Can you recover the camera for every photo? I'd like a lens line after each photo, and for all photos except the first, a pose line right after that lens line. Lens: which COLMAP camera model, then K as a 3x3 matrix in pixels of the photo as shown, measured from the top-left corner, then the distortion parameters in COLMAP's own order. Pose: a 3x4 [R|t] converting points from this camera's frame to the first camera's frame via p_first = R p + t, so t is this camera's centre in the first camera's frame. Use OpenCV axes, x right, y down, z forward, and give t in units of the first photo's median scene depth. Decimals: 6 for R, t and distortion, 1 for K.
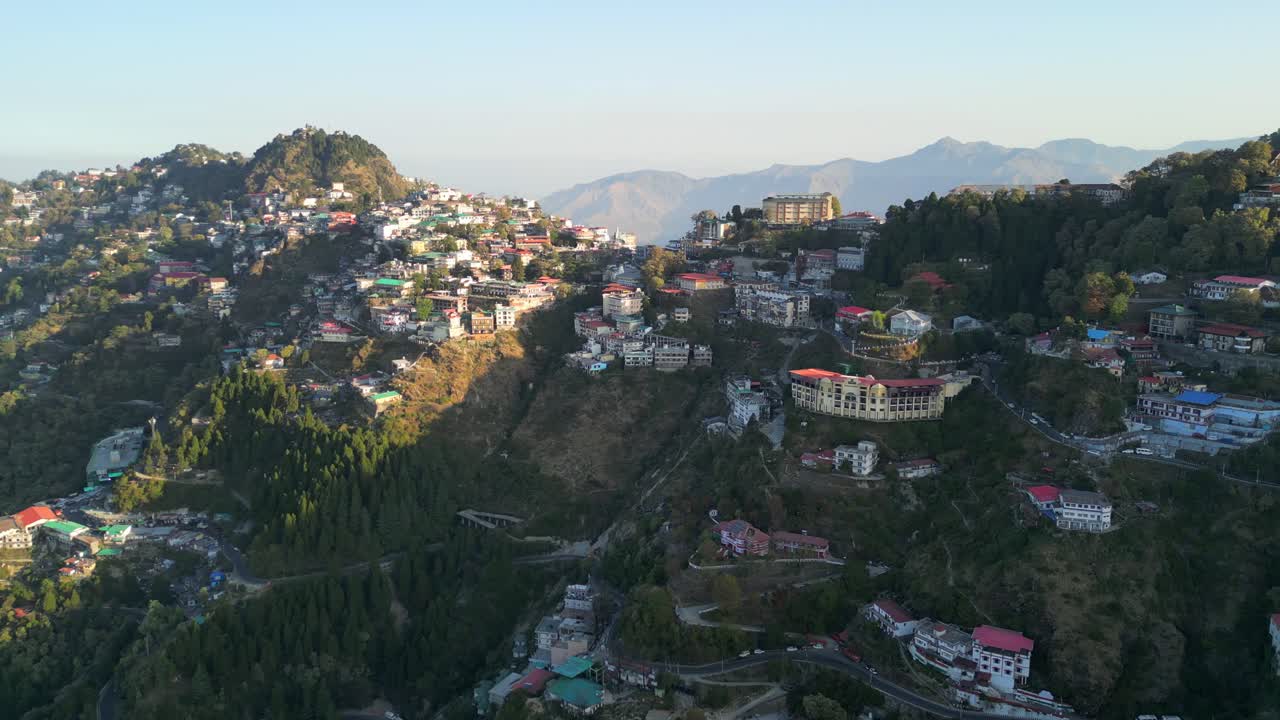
lens RADIAL K [[937.8, 0, 645.6], [0, 937.8, 362.0], [0, 0, 1]] dist [0.086933, -0.075940]
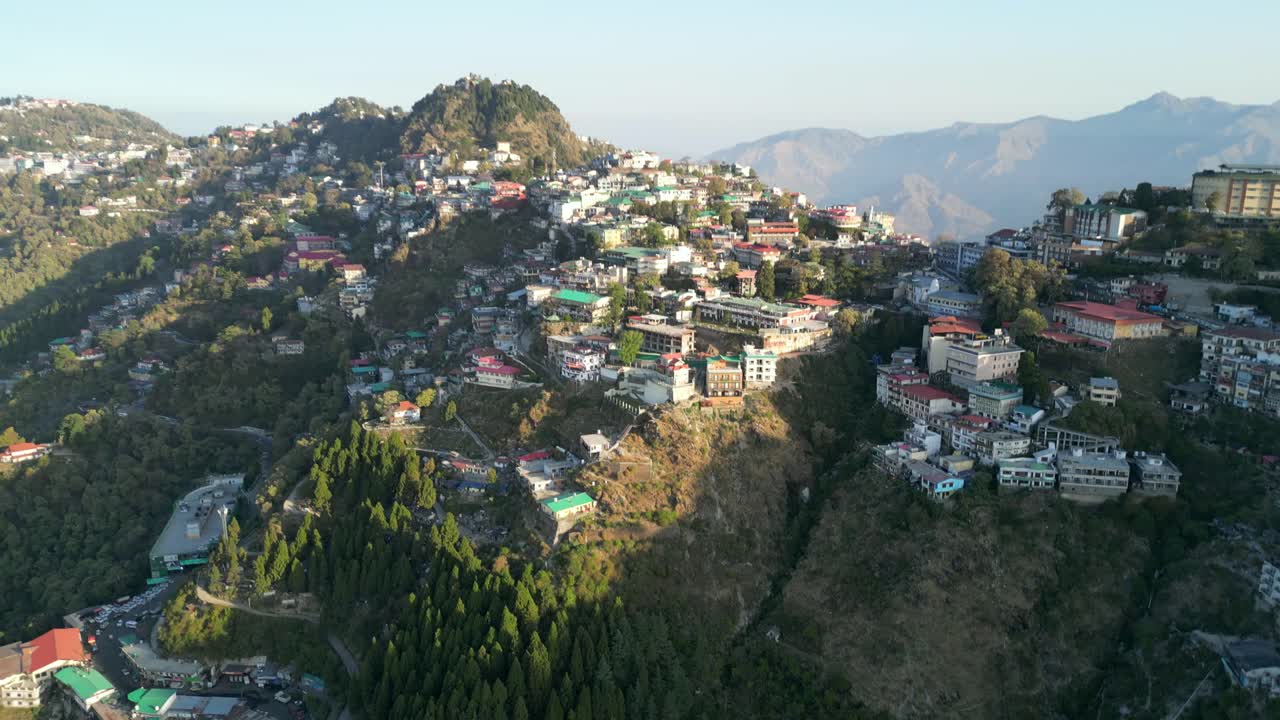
lens RADIAL K [[937.8, 0, 638.5], [0, 937.8, 365.8], [0, 0, 1]] dist [0.086933, -0.075940]
pose [[0.985834, 0.046874, -0.161042, -0.120720], [-0.039542, 0.998043, 0.048436, -0.070613], [0.162997, -0.041382, 0.985758, 0.360865]]
